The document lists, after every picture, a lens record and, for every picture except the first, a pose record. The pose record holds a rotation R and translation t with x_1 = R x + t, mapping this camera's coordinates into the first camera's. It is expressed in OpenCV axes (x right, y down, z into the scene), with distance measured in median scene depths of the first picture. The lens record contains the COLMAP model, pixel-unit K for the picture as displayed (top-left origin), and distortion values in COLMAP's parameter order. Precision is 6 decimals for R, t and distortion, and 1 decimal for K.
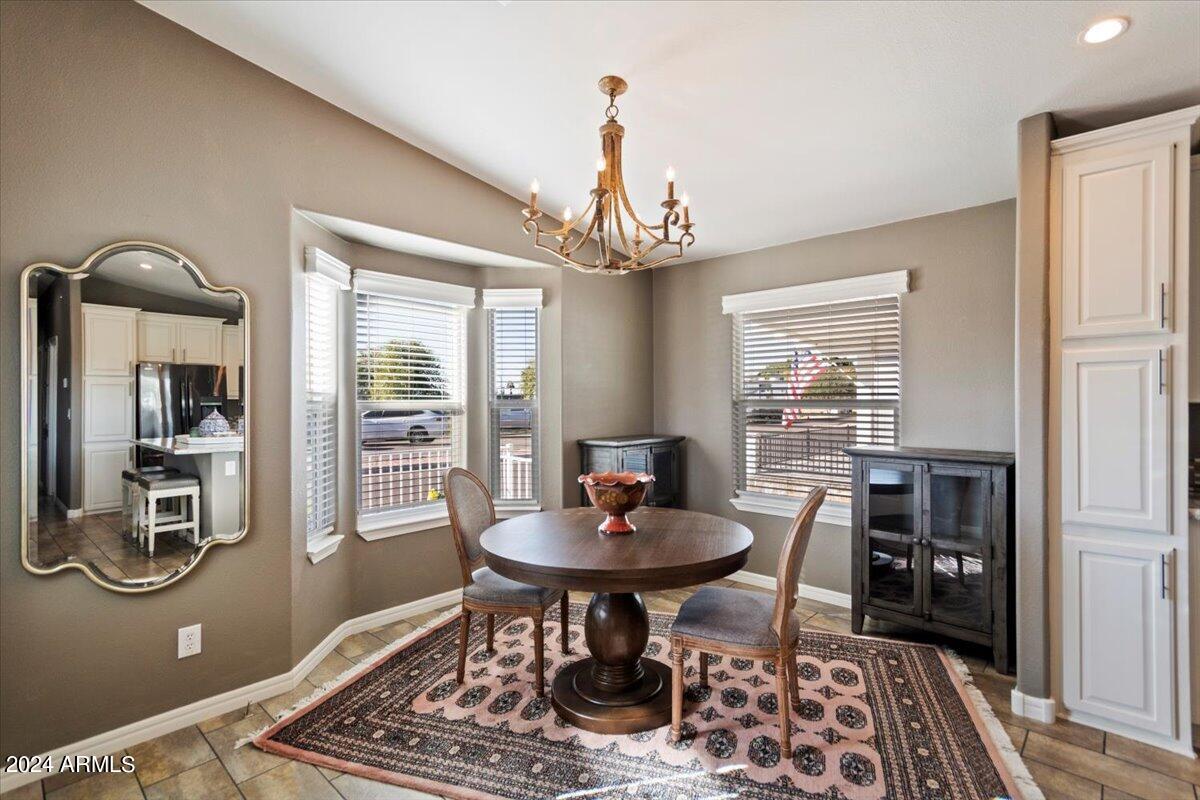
lens RADIAL K [[557.7, 0, 603.9], [0, 557.7, 398.0], [0, 0, 1]] dist [0.005517, -0.000316]
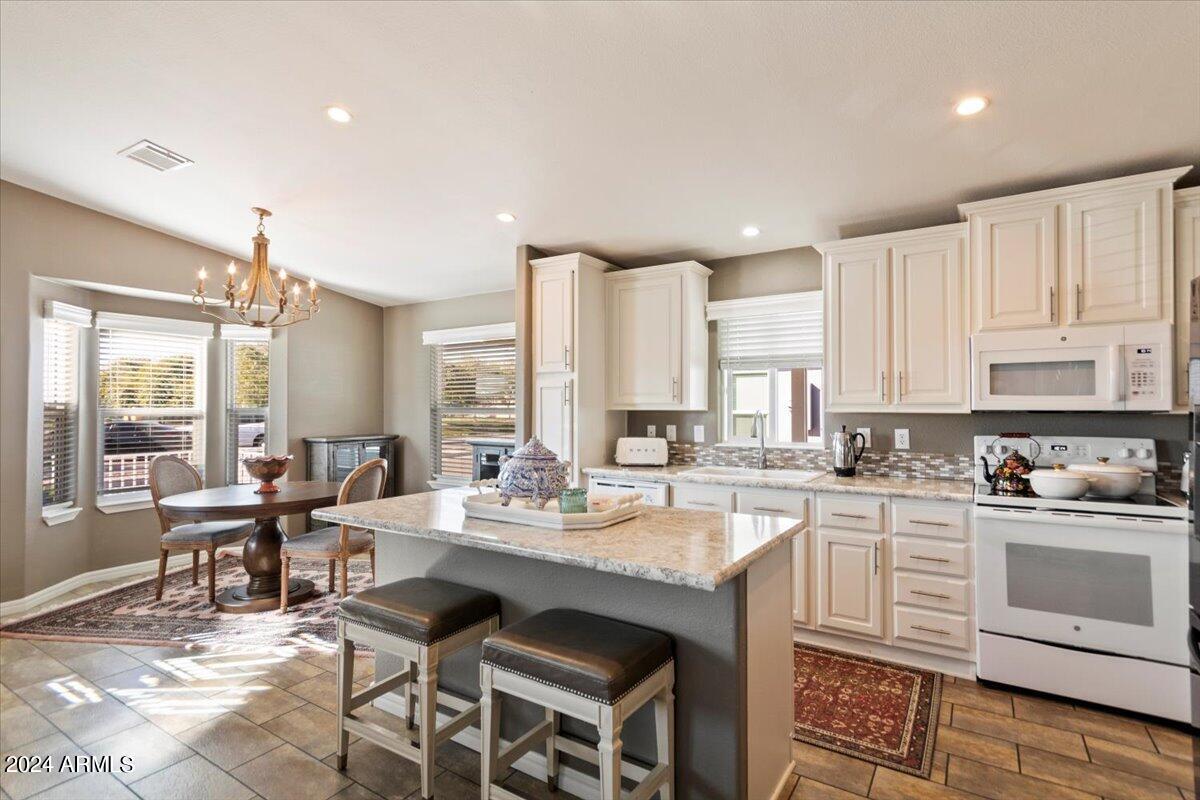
lens RADIAL K [[579.3, 0, 600.6], [0, 579.3, 395.0], [0, 0, 1]] dist [0.017833, -0.000165]
pose [[0.986768, 0.004159, 0.162084, 0.691937], [-0.001286, 0.999840, -0.017824, -0.005989], [-0.162132, 0.017380, 0.986616, -0.783599]]
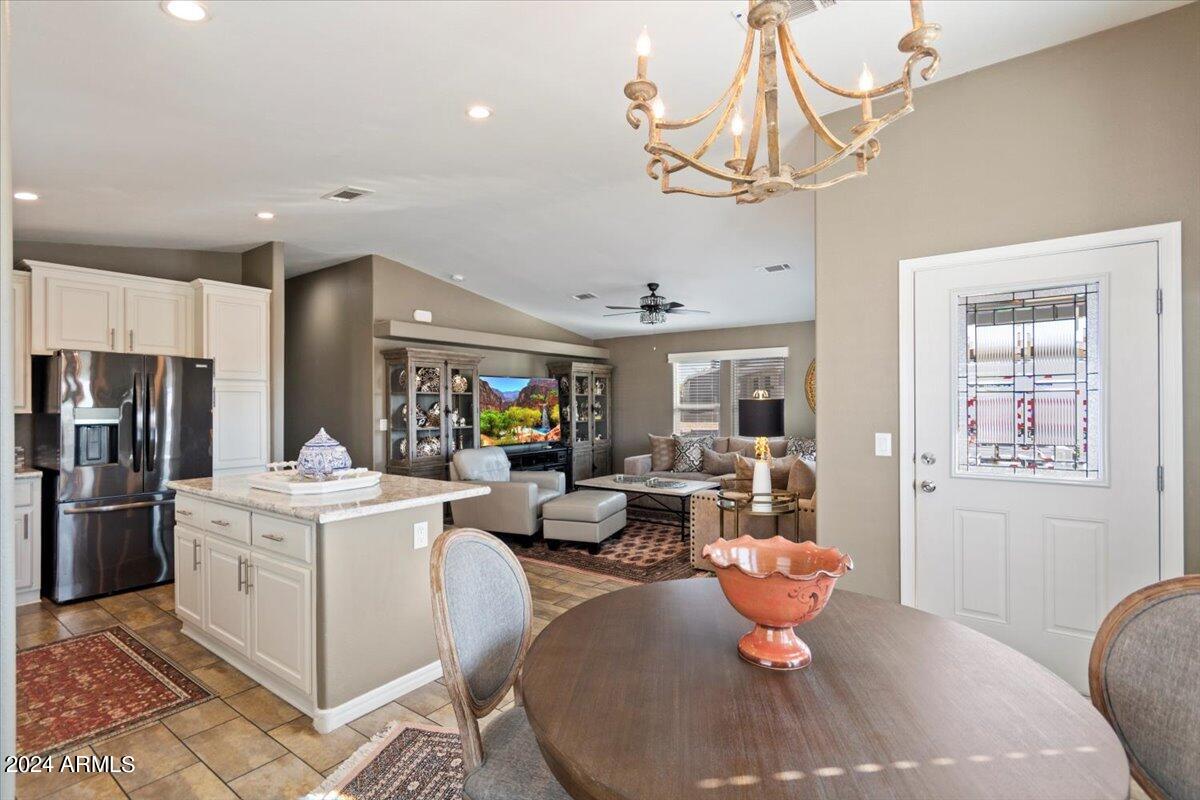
lens RADIAL K [[557.7, 0, 603.9], [0, 557.7, 398.0], [0, 0, 1]] dist [0.005517, -0.000316]
pose [[-0.995207, 0.002502, -0.097757, 0.240519], [0.003319, 0.999961, -0.008194, -0.017266], [0.097733, -0.008479, -0.995177, 1.487099]]
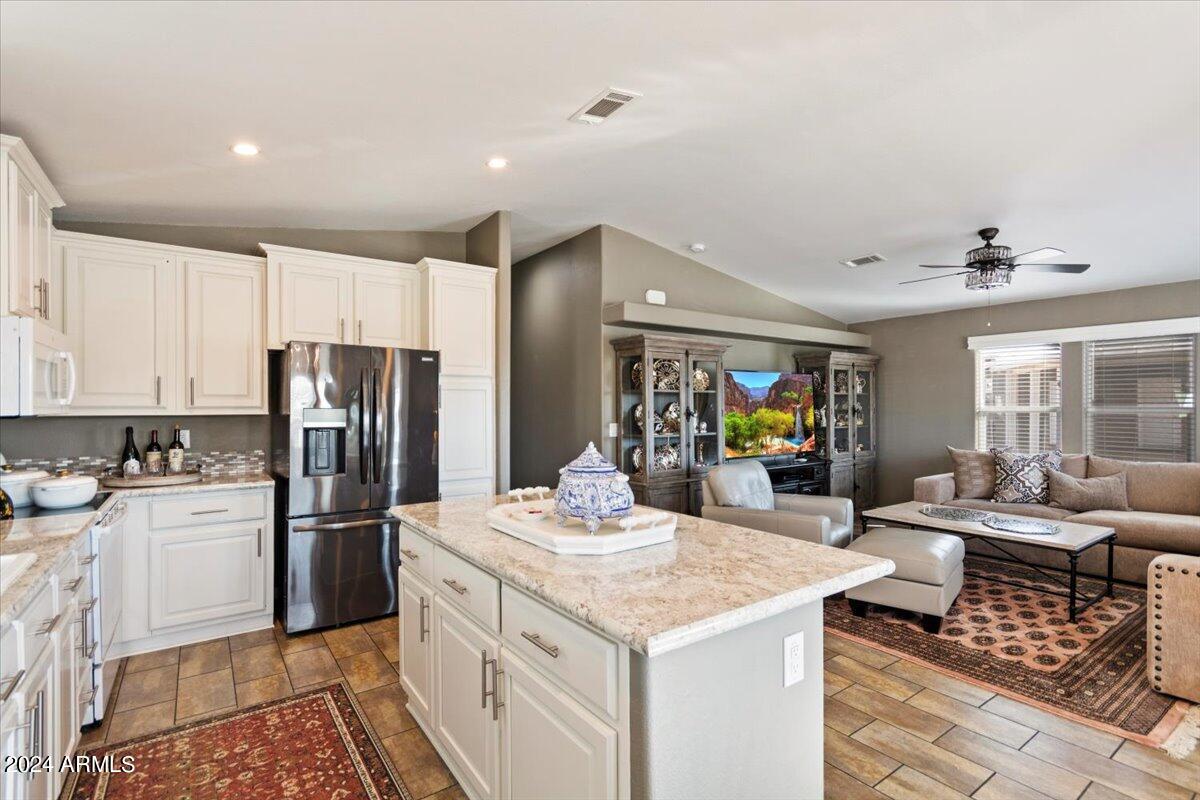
lens RADIAL K [[557.7, 0, 603.9], [0, 557.7, 398.0], [0, 0, 1]] dist [0.005517, -0.000316]
pose [[-0.976978, 0.004608, 0.213290, 0.555492], [0.002323, 0.999937, -0.010962, -0.016631], [-0.213327, -0.010214, -0.976927, 0.958653]]
